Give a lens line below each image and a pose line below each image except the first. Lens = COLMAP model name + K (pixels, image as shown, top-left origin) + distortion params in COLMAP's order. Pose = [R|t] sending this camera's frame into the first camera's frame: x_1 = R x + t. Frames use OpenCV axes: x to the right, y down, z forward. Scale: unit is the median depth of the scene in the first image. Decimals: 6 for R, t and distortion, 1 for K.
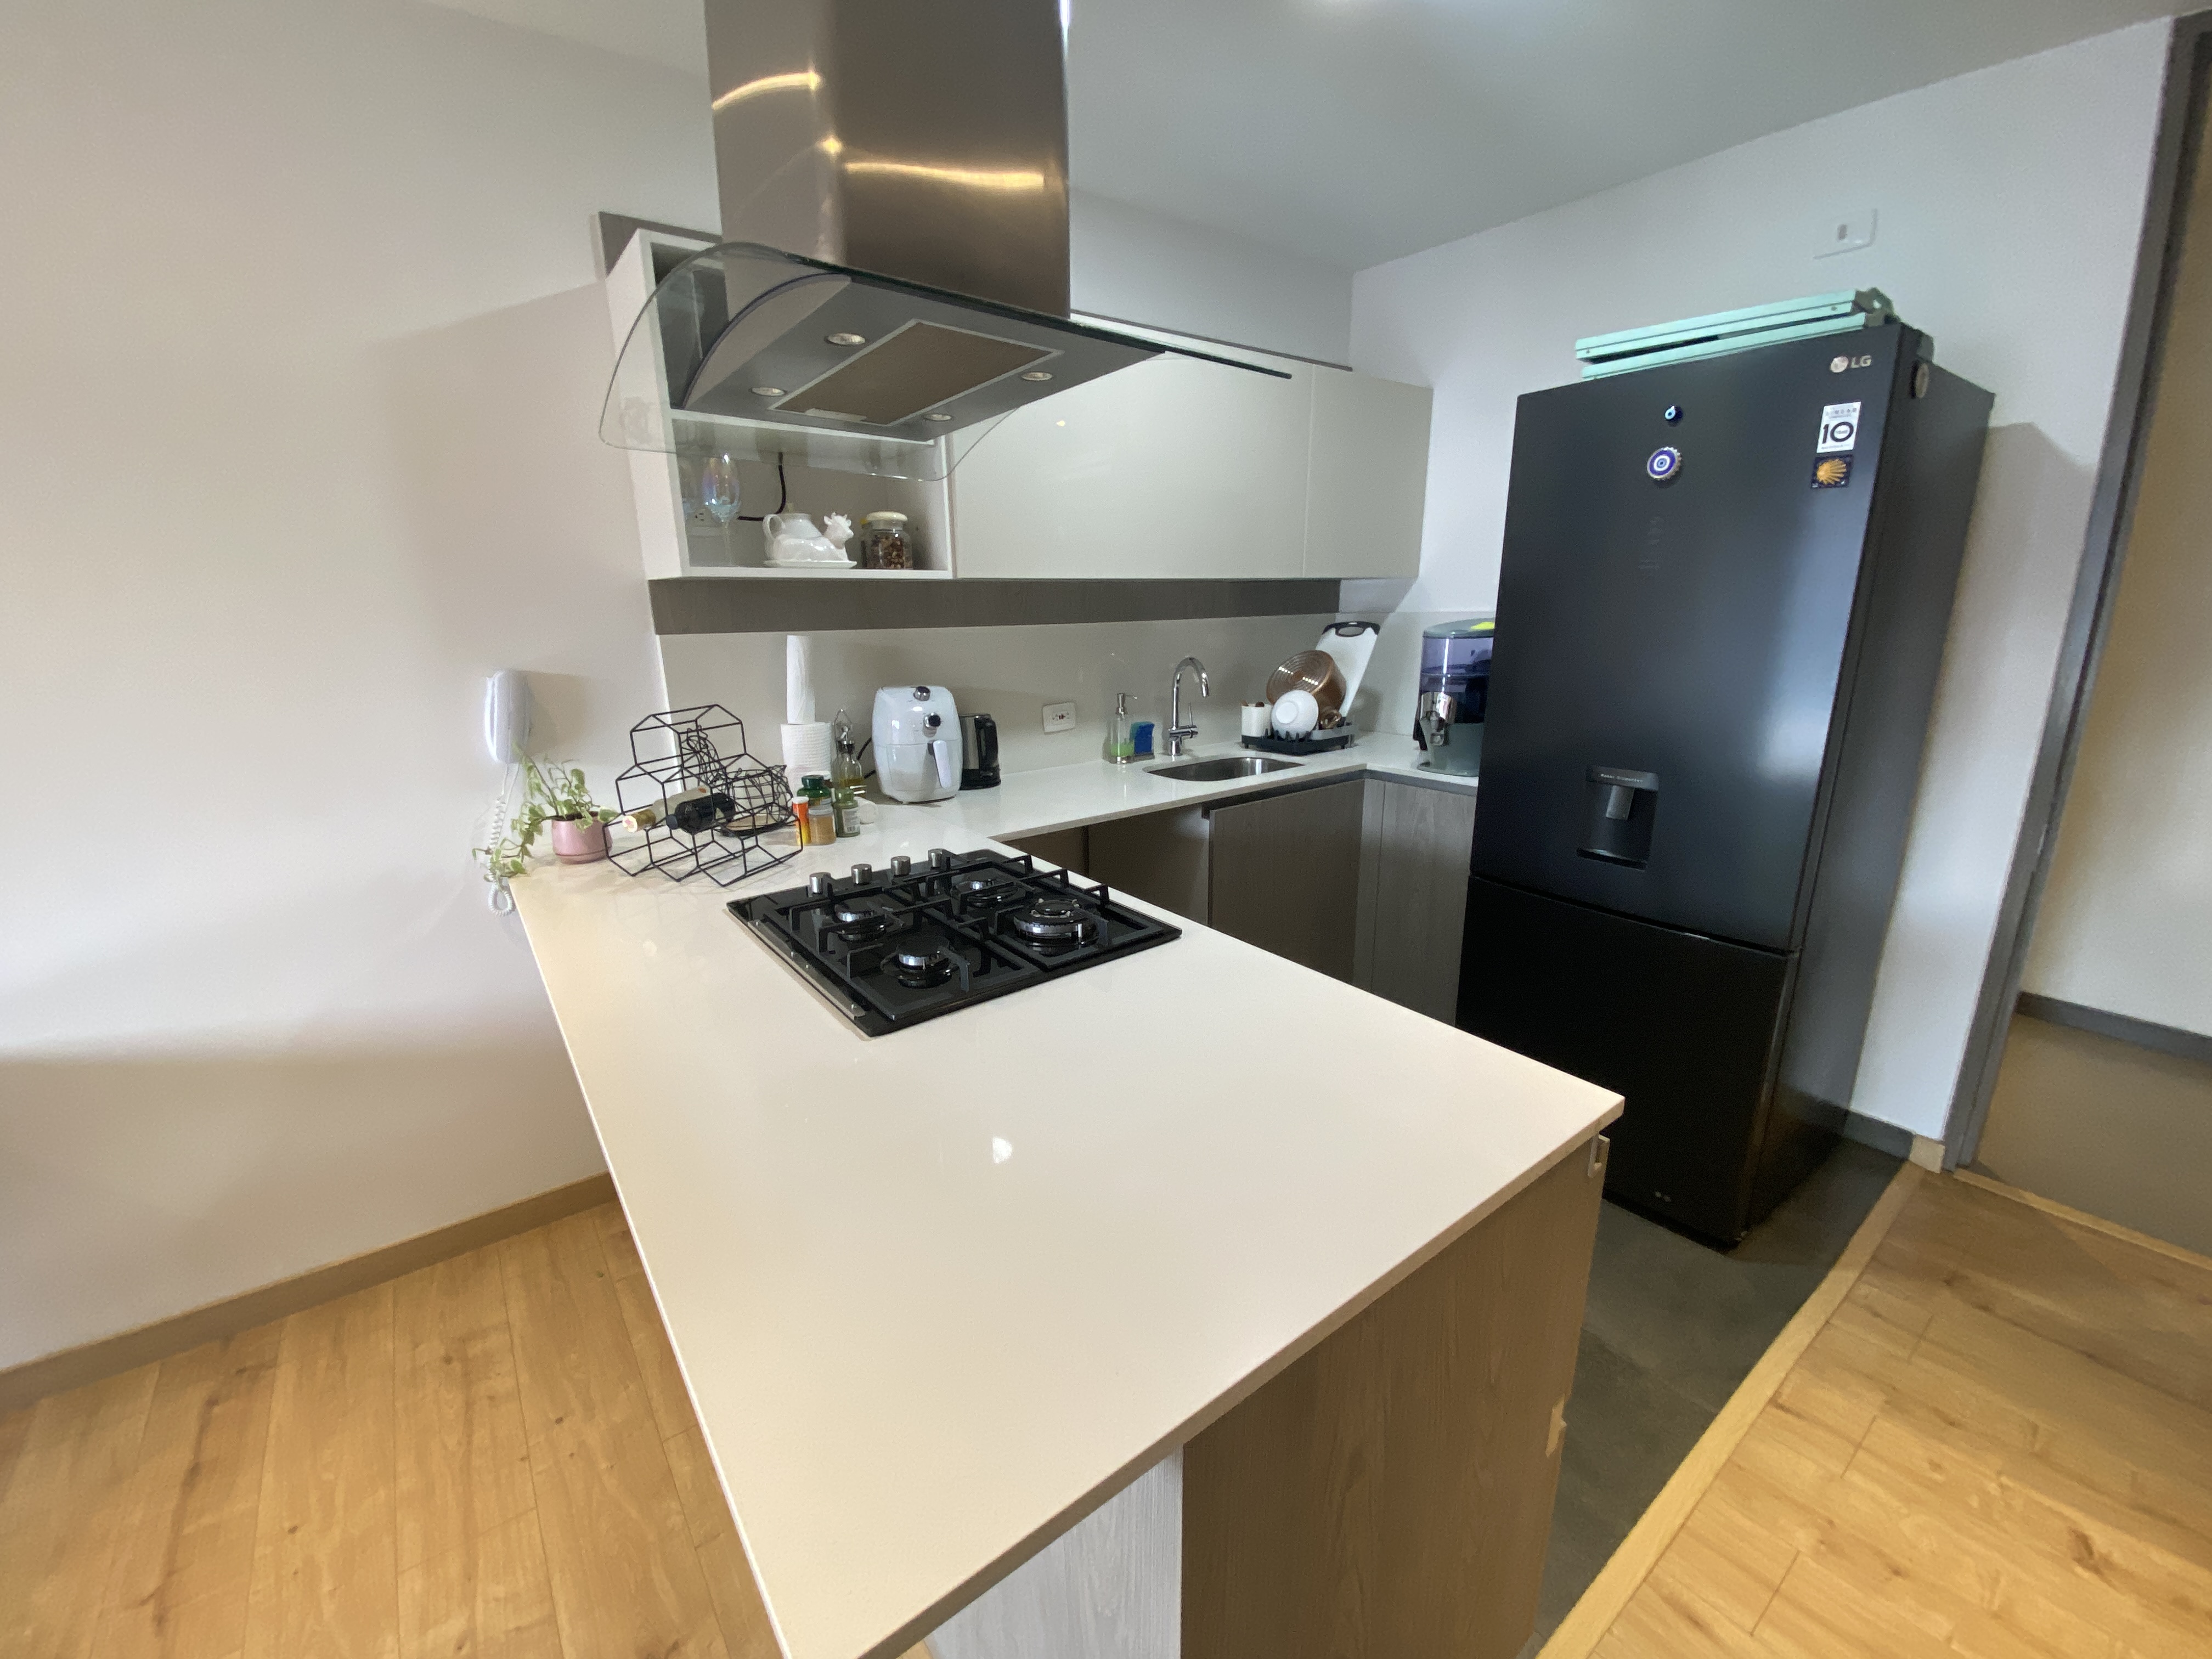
lens RADIAL K [[894.9, 0, 1094.0], [0, 894.9, 842.3], [0, 0, 1]] dist [0.060979, -0.048302]
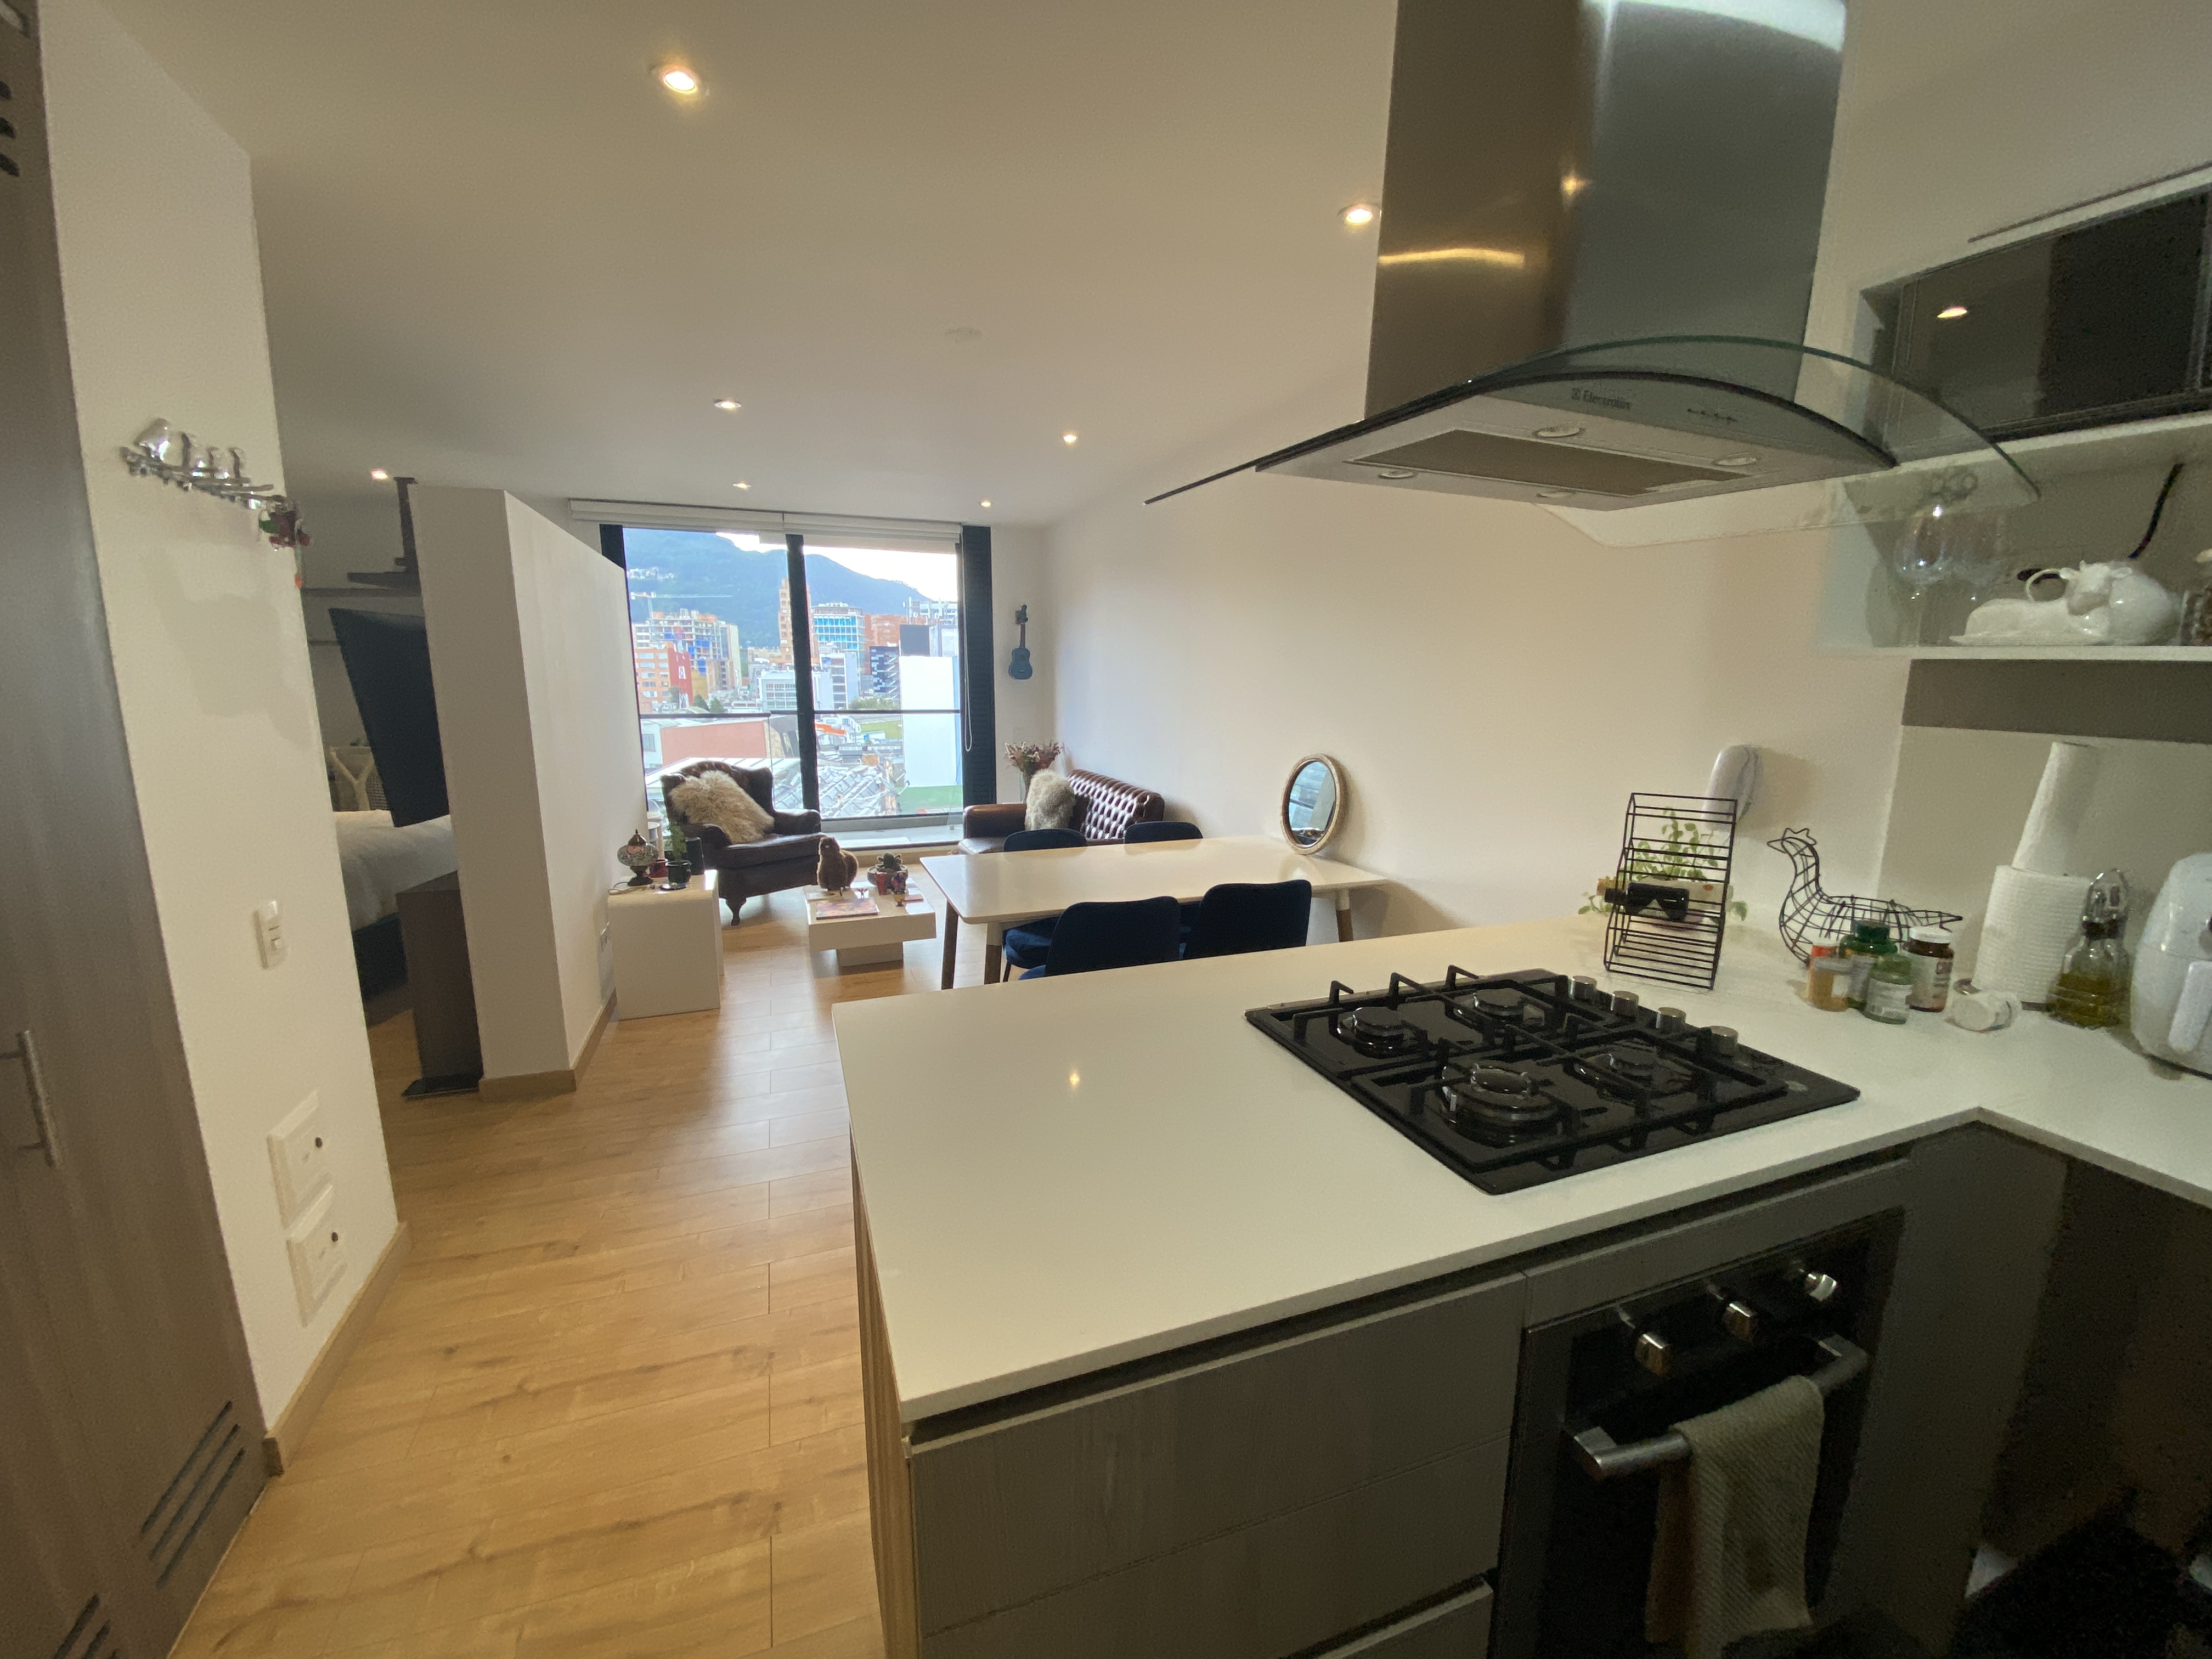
lens RADIAL K [[916.8, 0, 1122.8], [0, 916.8, 840.4], [0, 0, 1]] dist [0.026926, -0.024513]
pose [[-0.273265, 0.201756, -0.940543, 0.514520], [-0.254447, 0.927771, 0.272943, -0.173395], [0.927676, 0.313904, -0.202191, 0.528249]]
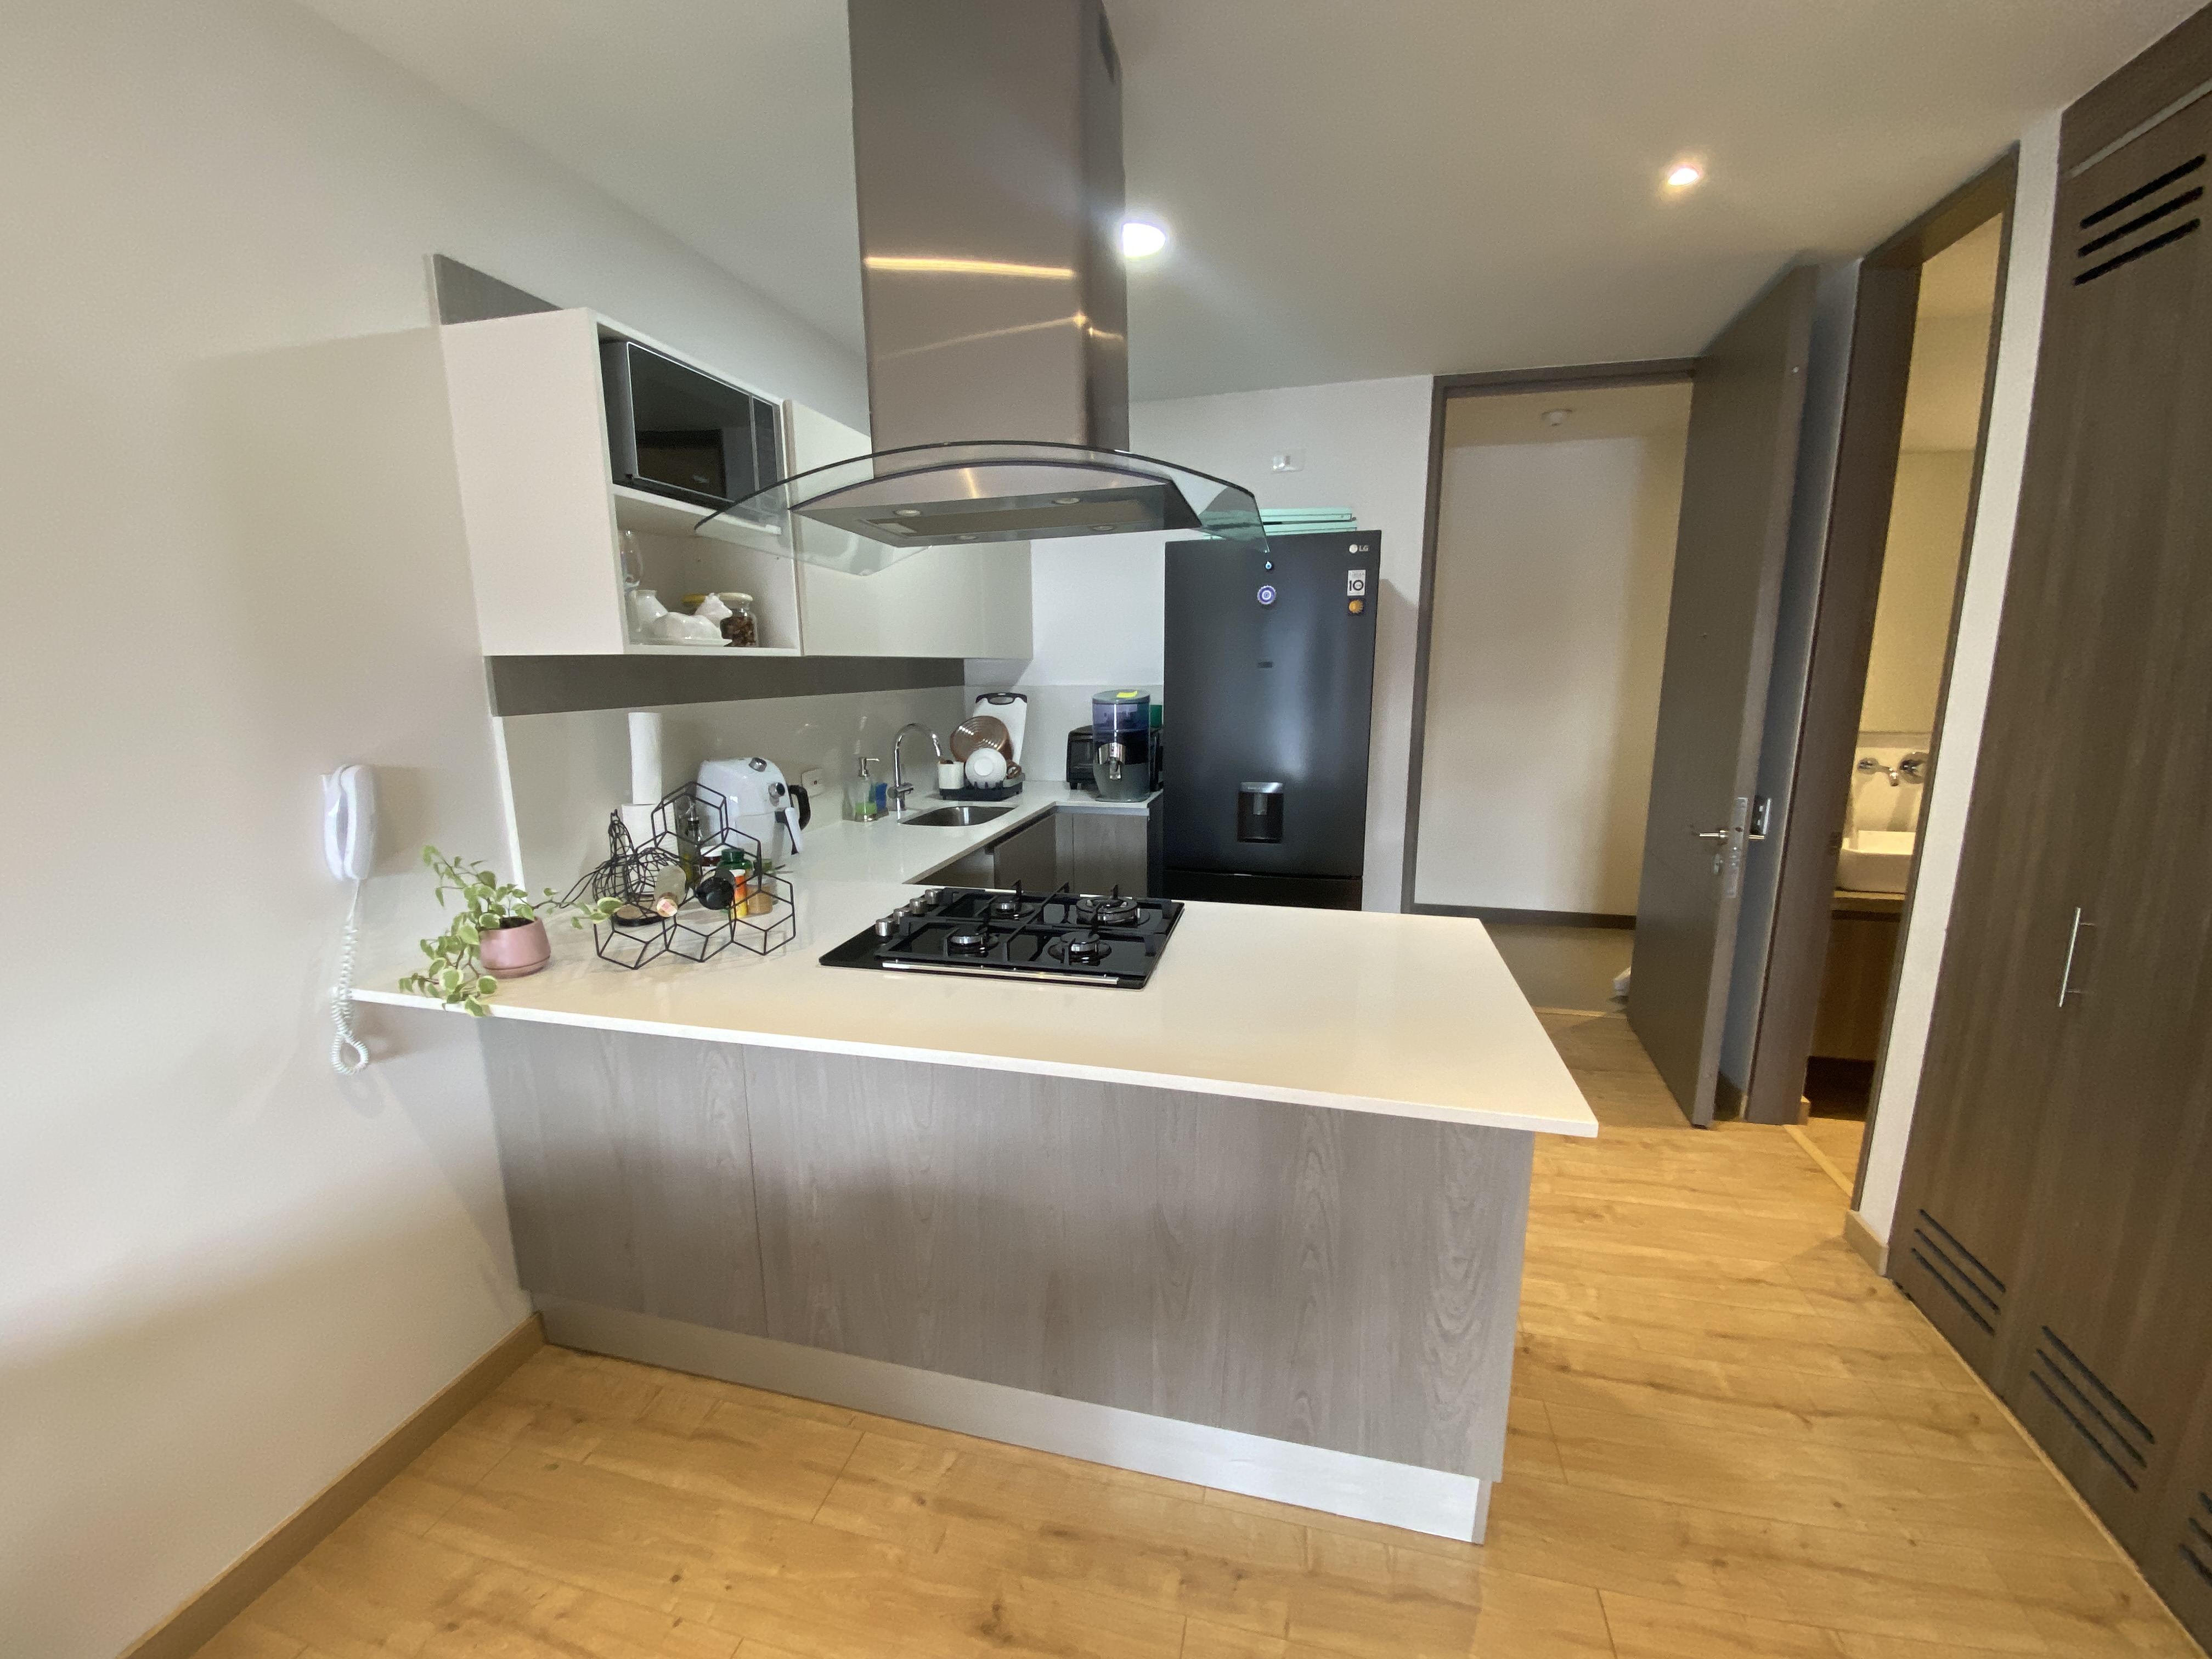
lens RADIAL K [[894.3, 0, 1093.3], [0, 894.3, 851.4], [0, 0, 1]] dist [0.053400, -0.032459]
pose [[0.773451, -0.124295, 0.621550, -0.589035], [0.165692, 0.986137, -0.008982, 0.004212], [-0.611817, 0.109932, 0.783323, -0.028931]]
